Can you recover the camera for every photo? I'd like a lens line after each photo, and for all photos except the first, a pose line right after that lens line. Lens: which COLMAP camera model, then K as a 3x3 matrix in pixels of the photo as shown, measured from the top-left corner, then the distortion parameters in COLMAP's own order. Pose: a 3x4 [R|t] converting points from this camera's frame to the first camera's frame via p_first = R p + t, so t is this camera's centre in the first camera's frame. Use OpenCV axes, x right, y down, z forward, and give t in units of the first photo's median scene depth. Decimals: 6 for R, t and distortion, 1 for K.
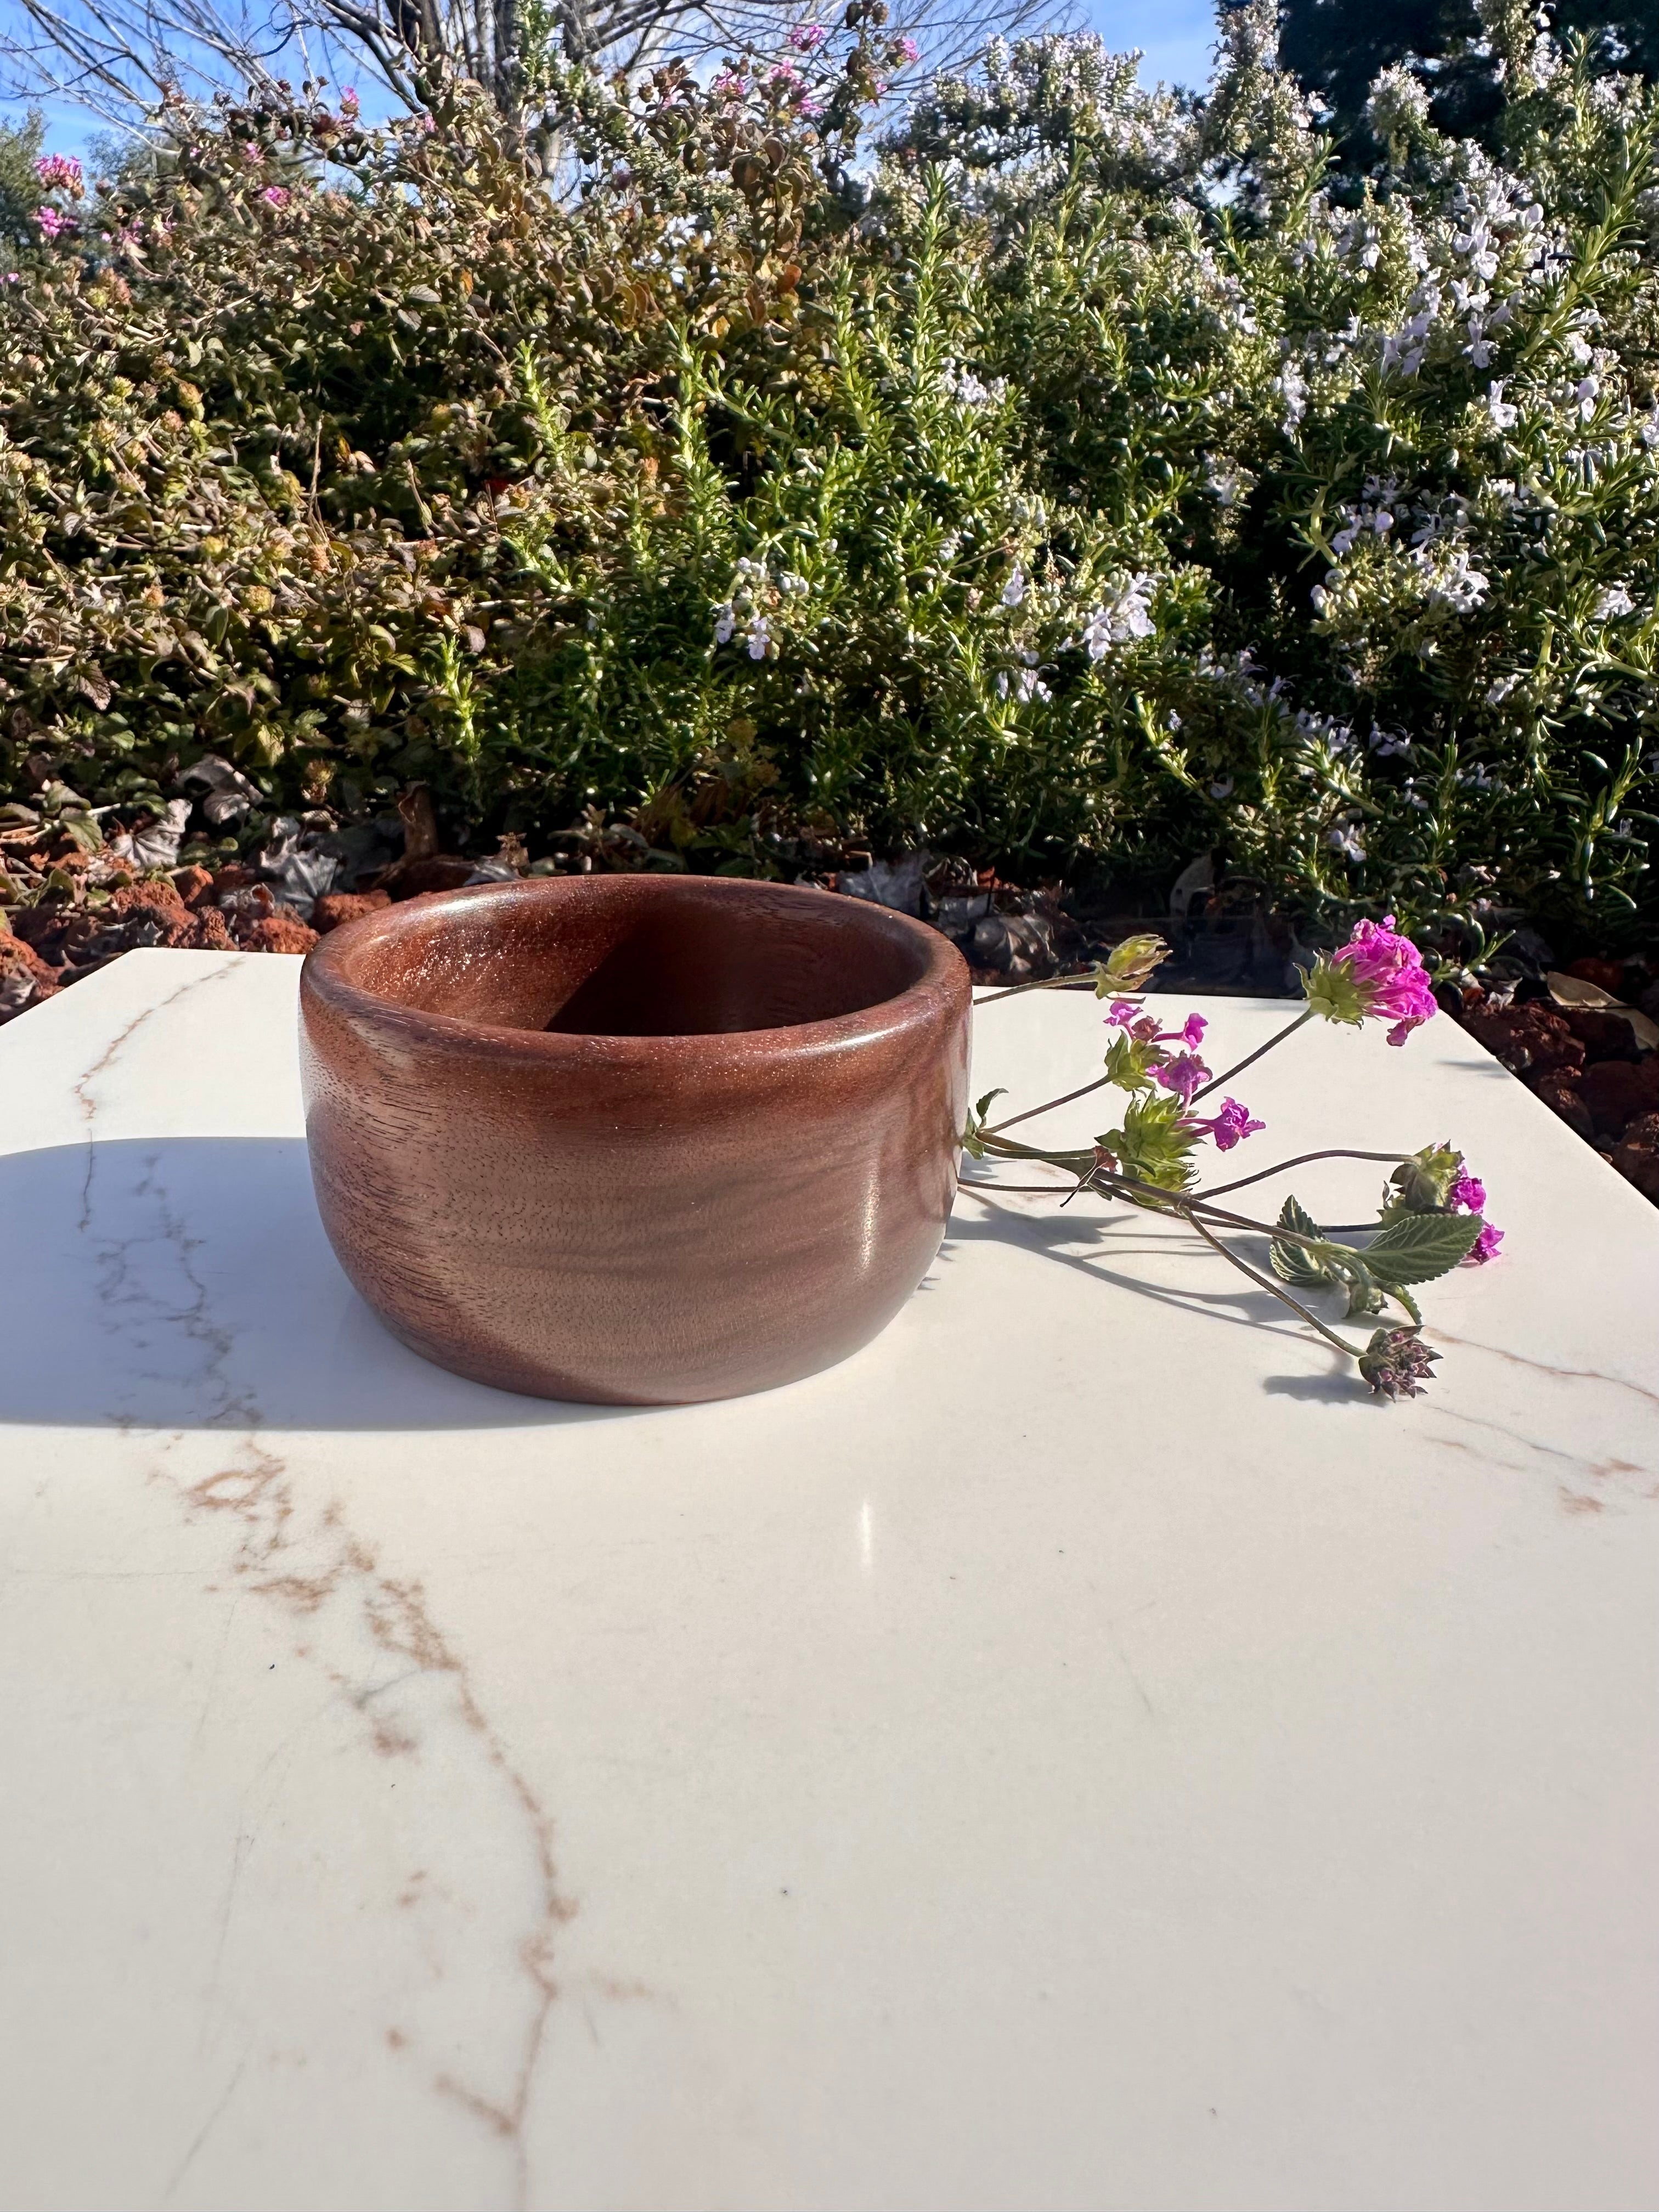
lens RADIAL K [[1599.8, 0, 655.9], [0, 1599.8, 1025.2], [0, 0, 1]] dist [-0.008192, 0.003397]
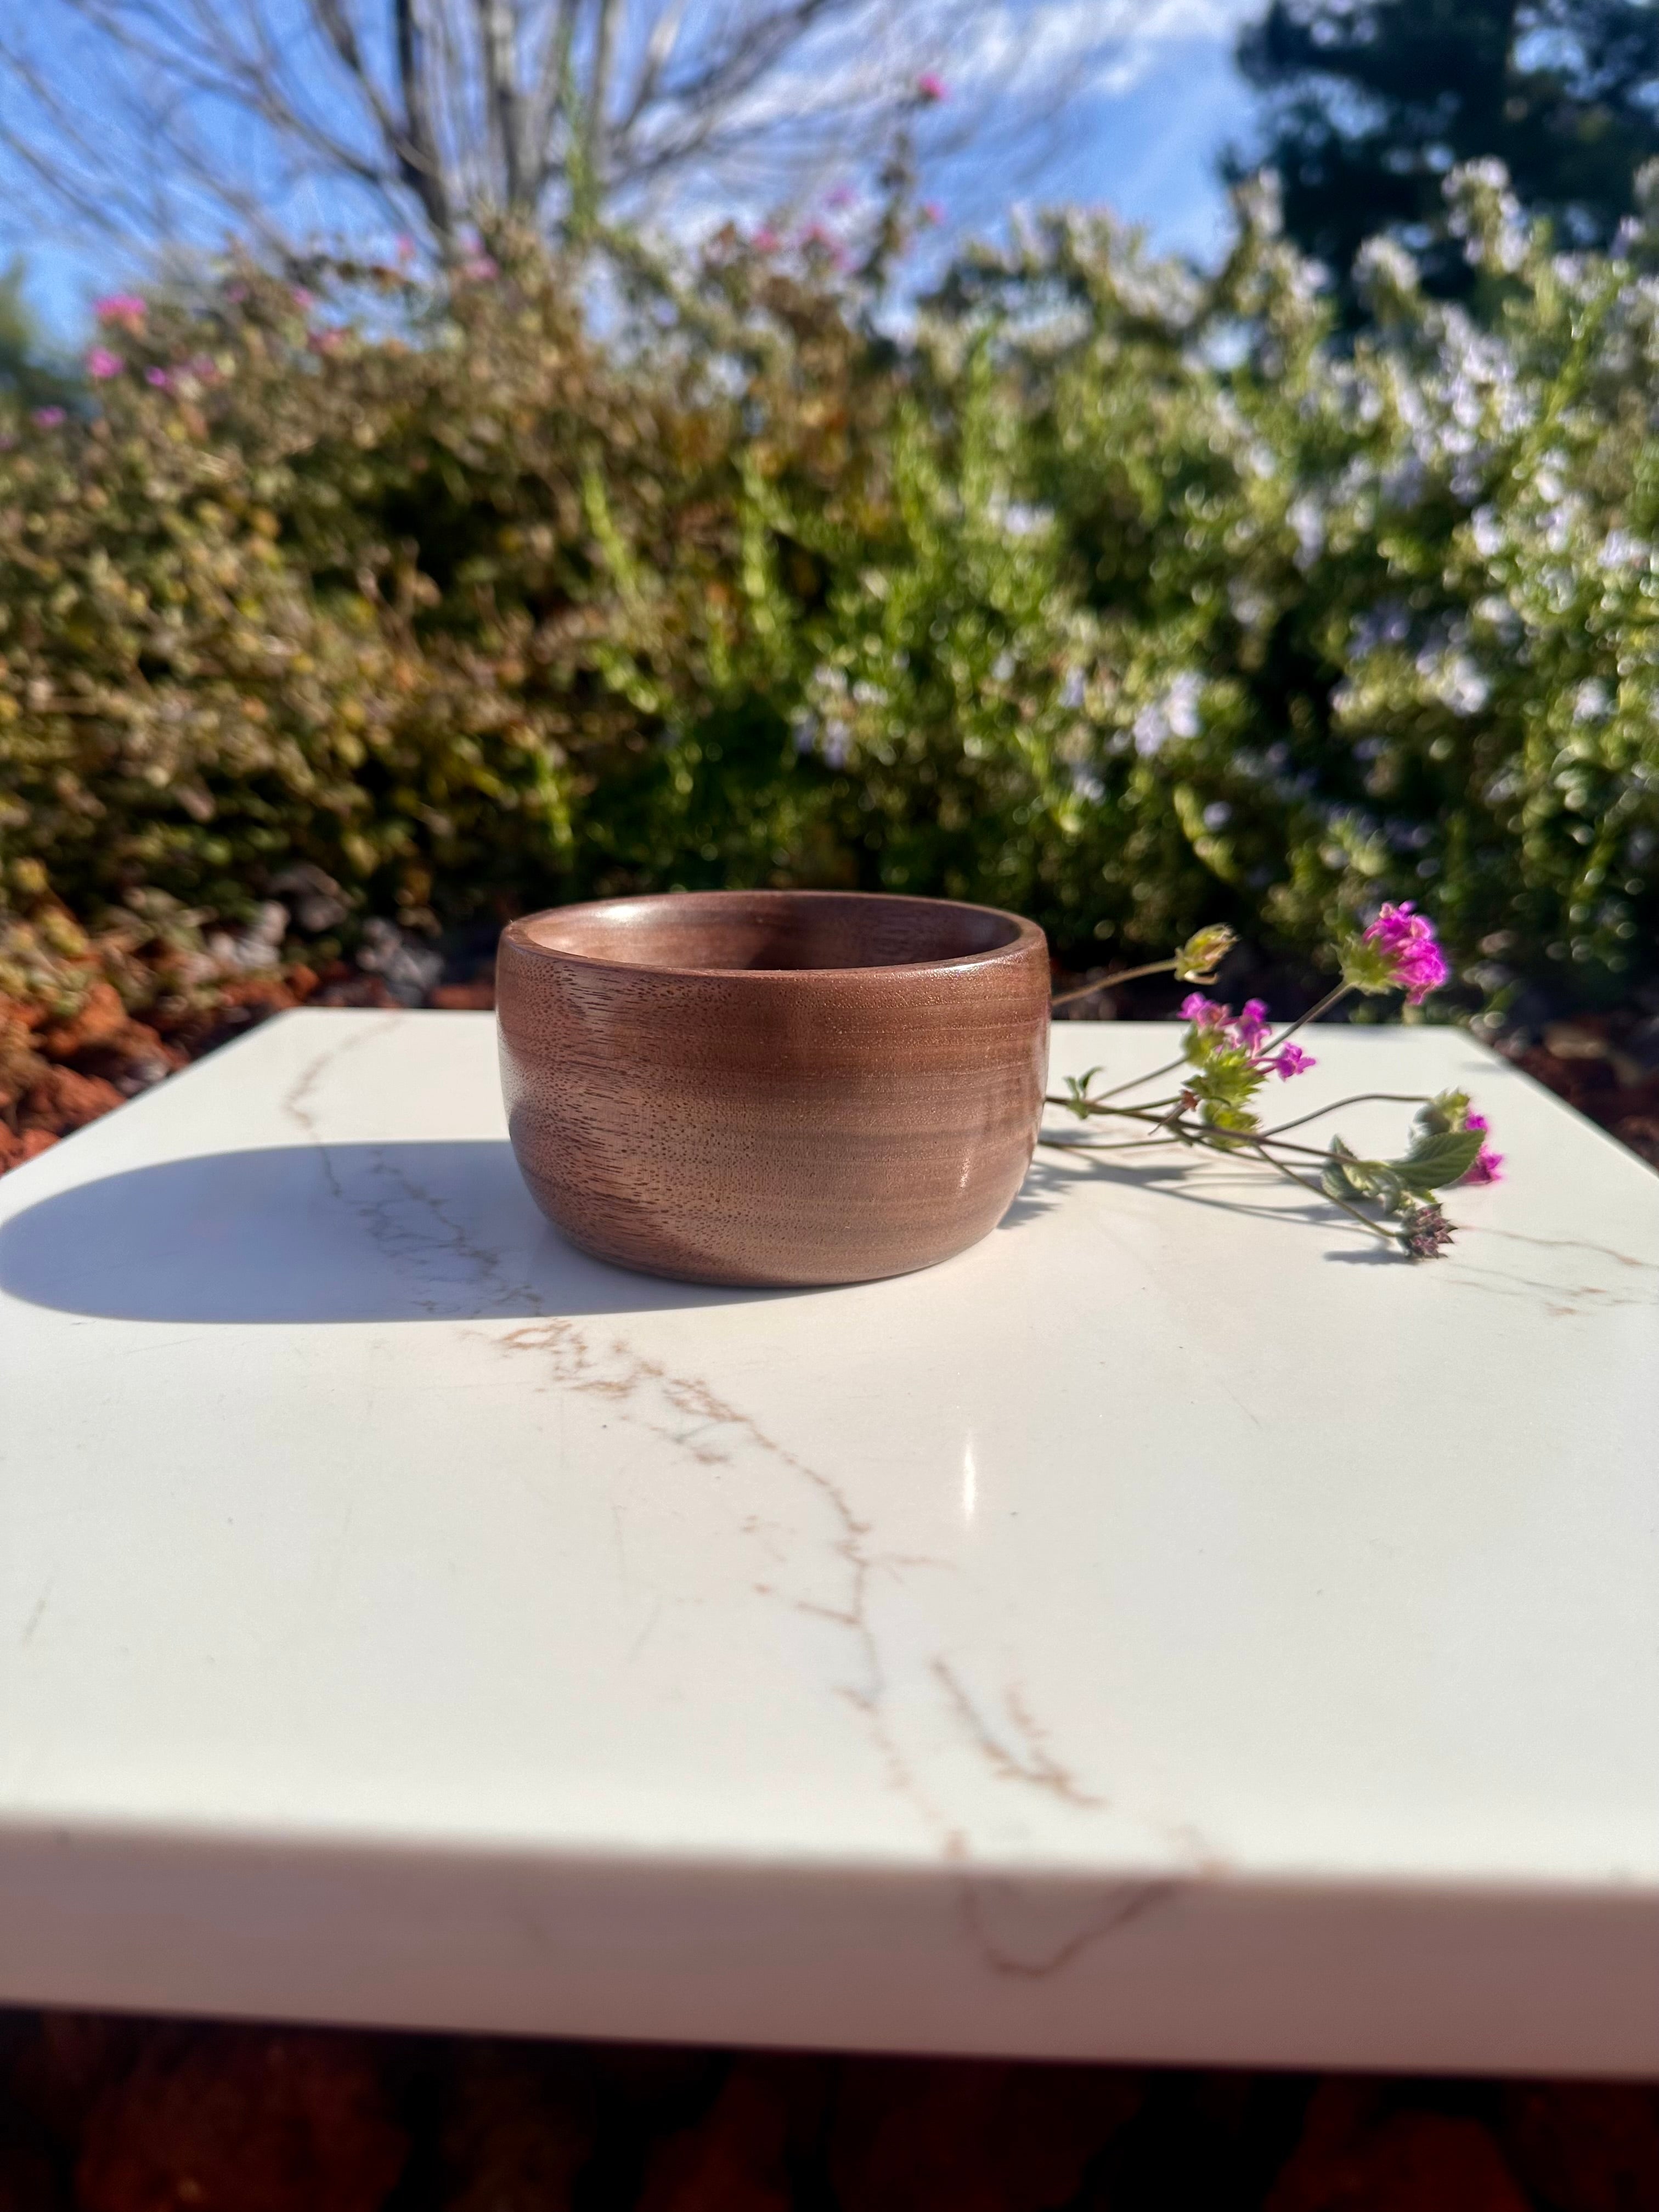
lens RADIAL K [[1660.3, 0, 829.5], [0, 1660.3, 1106.0], [0, 0, 1]] dist [0.077671, -0.185787]
pose [[0.995599, -0.023597, 0.090699, -0.043390], [0.028294, 0.998305, -0.050858, 0.053124], [-0.089345, 0.053200, 0.994579, -0.098624]]
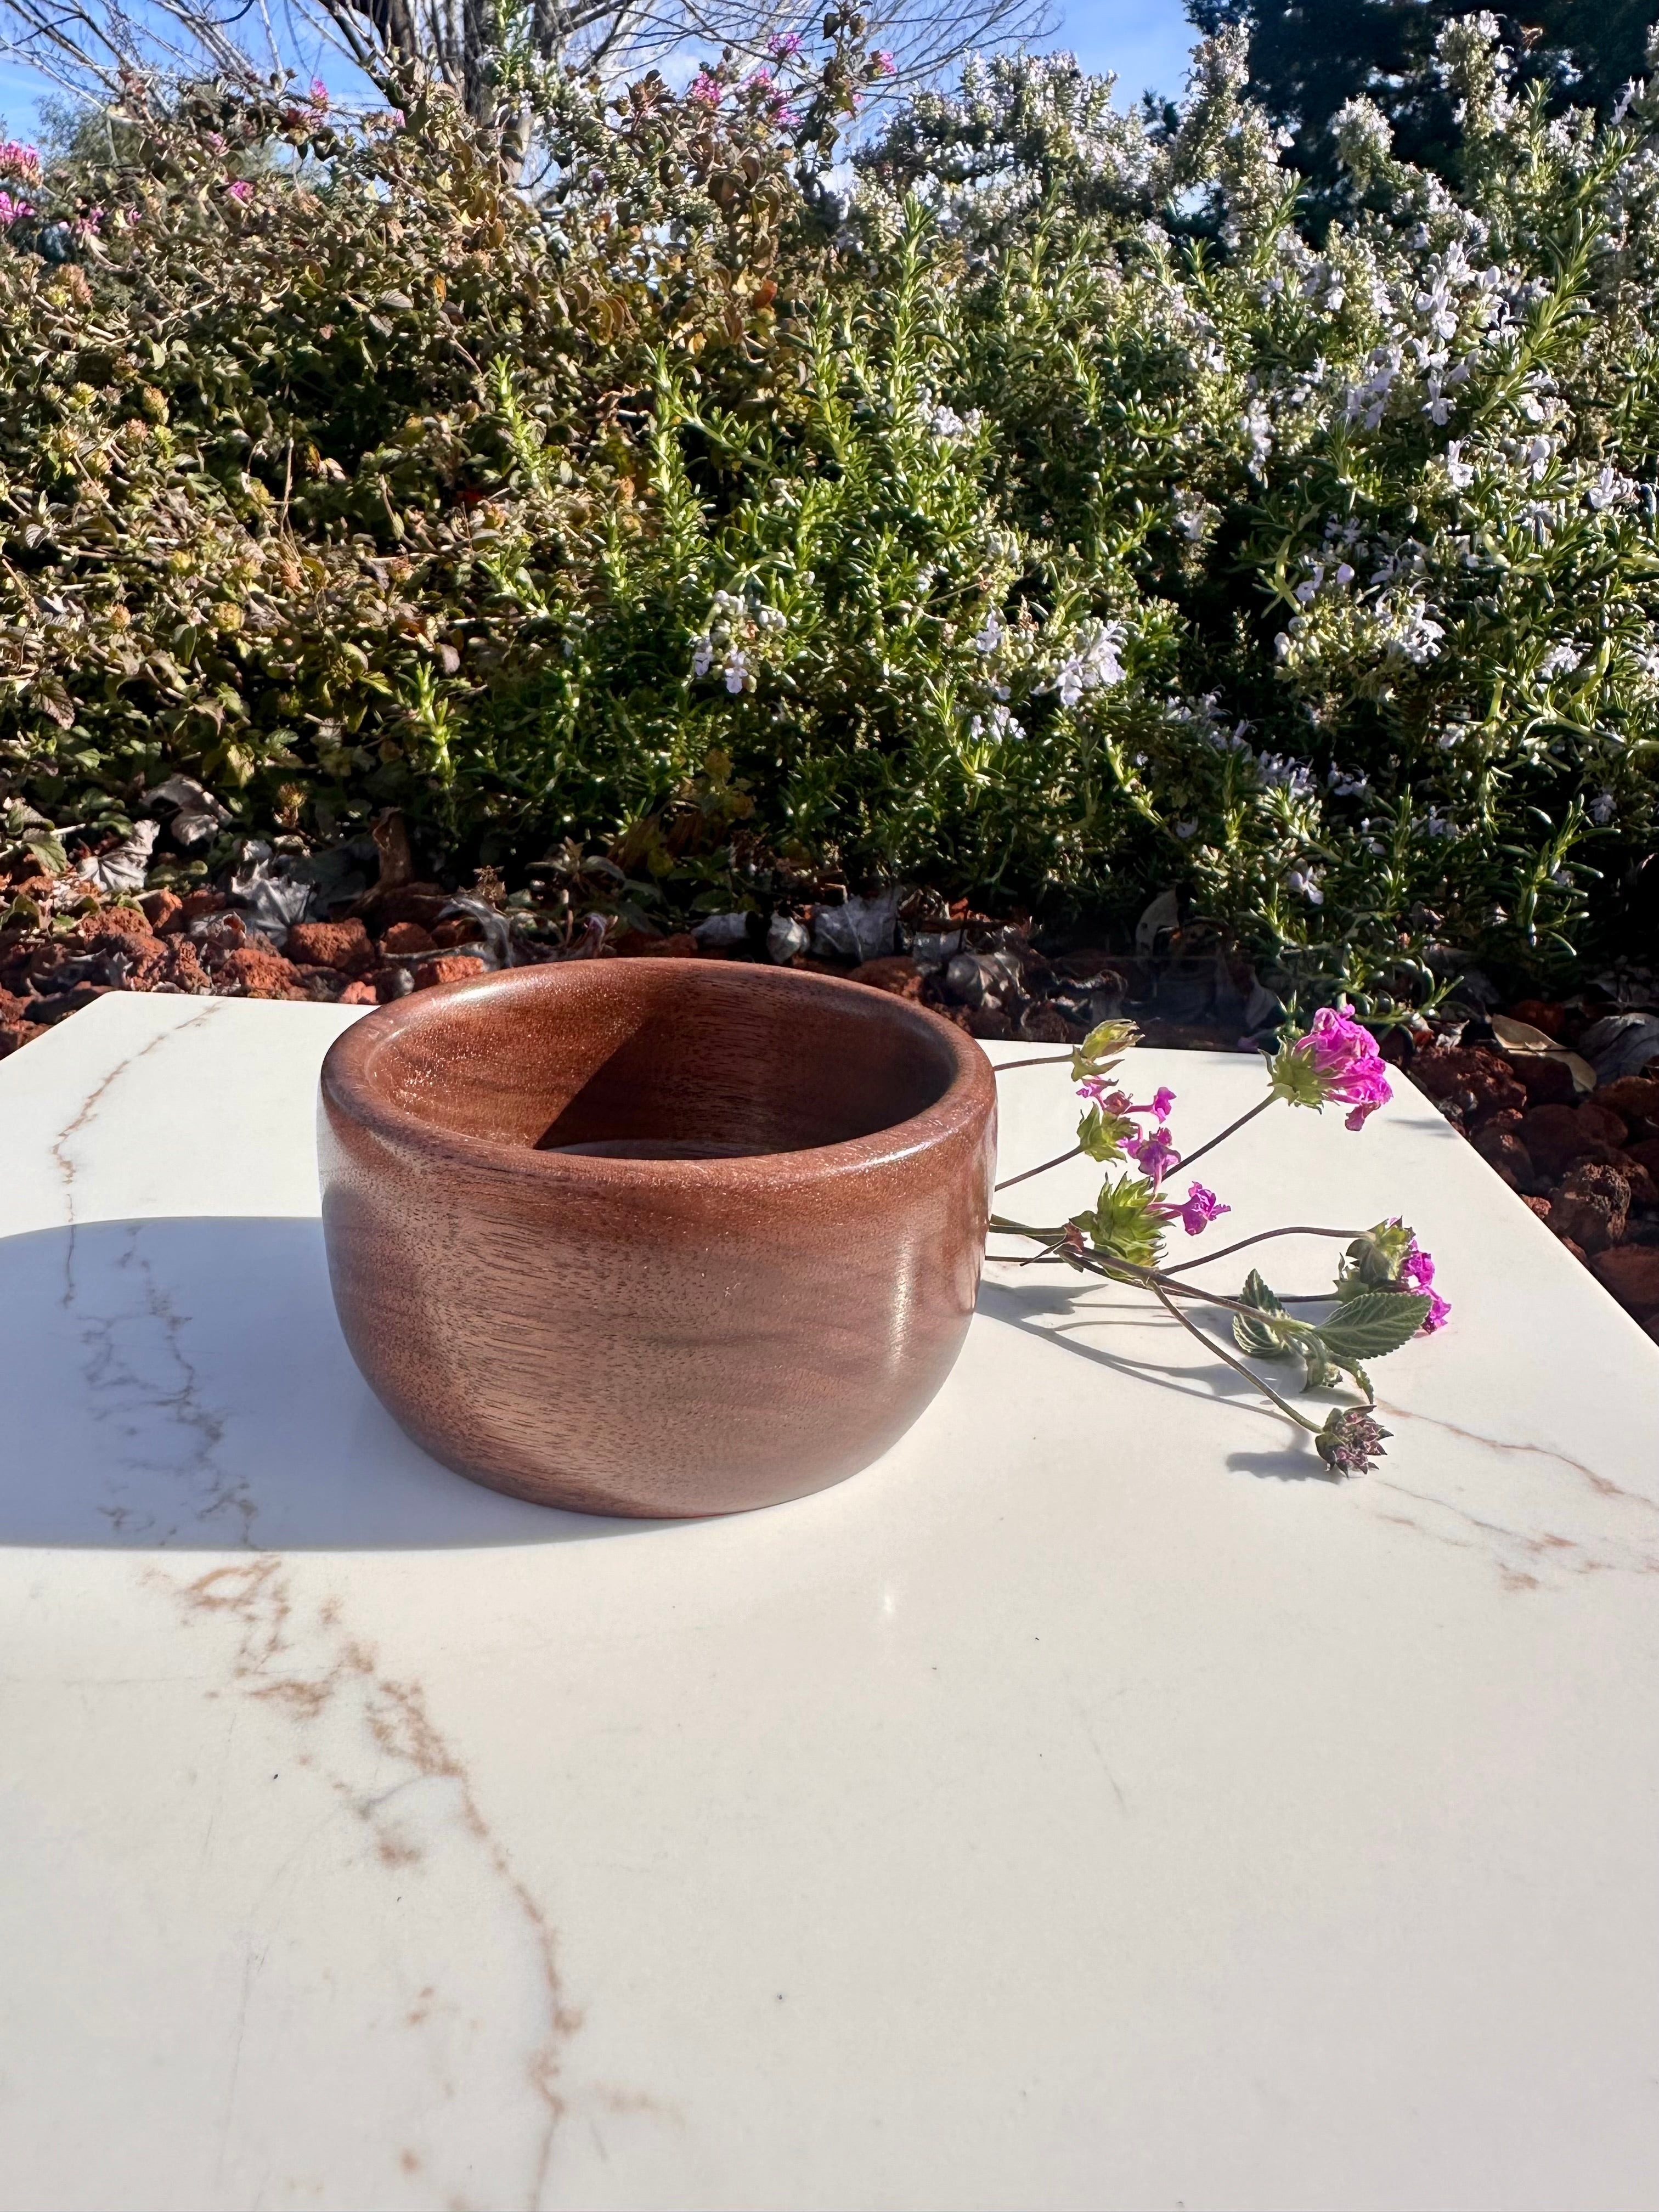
lens RADIAL K [[1600.5, 0, 722.7], [0, 1600.5, 1054.7], [0, 0, 1]] dist [-0.005829, 0.000899]
pose [[0.998053, 0.004071, 0.062235, -0.005139], [-0.005426, 0.999752, 0.021617, -0.020640], [-0.062132, -0.021913, 0.997827, -0.006500]]
